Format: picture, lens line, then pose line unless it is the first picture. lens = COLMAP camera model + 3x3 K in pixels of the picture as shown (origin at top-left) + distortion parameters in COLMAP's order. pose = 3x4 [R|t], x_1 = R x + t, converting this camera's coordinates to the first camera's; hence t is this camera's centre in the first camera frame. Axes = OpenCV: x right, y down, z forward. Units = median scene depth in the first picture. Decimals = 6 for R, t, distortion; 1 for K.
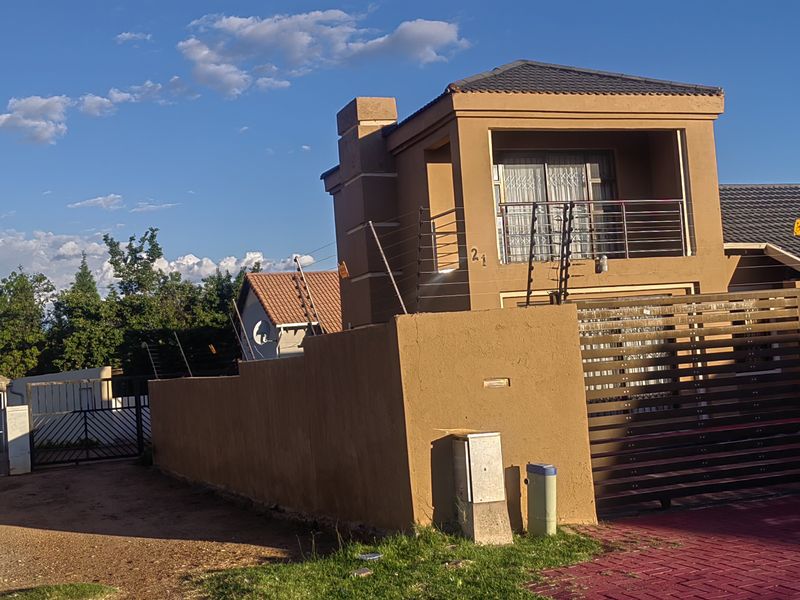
lens RADIAL K [[1065.0, 0, 399.4], [0, 1065.0, 301.1], [0, 0, 1]] dist [0.060500, 0.000000]
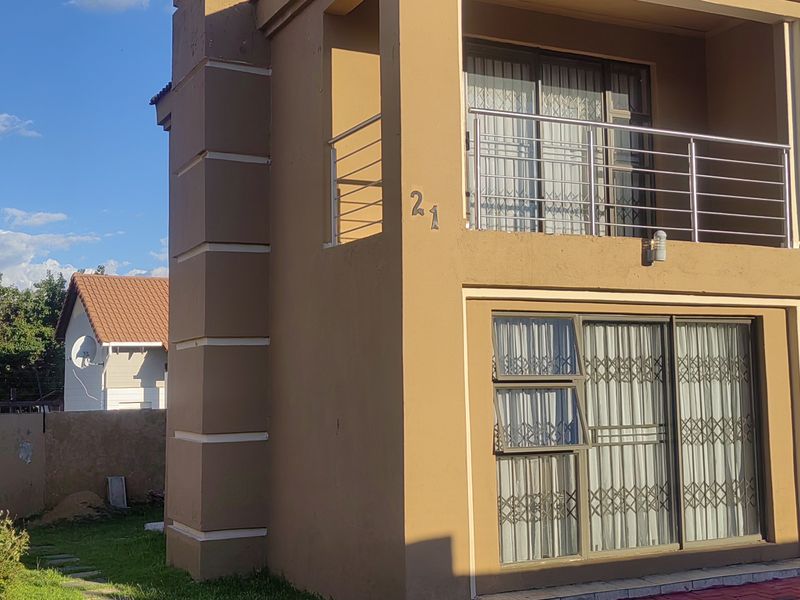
lens RADIAL K [[1065.0, 0, 406.9], [0, 1065.0, 301.7], [0, 0, 1]] dist [0.060500, 0.000000]
pose [[0.991809, 0.062445, 0.111421, 0.013291], [-0.058709, 0.997607, -0.036510, 0.015455], [-0.113434, 0.029670, 0.993102, 0.450215]]
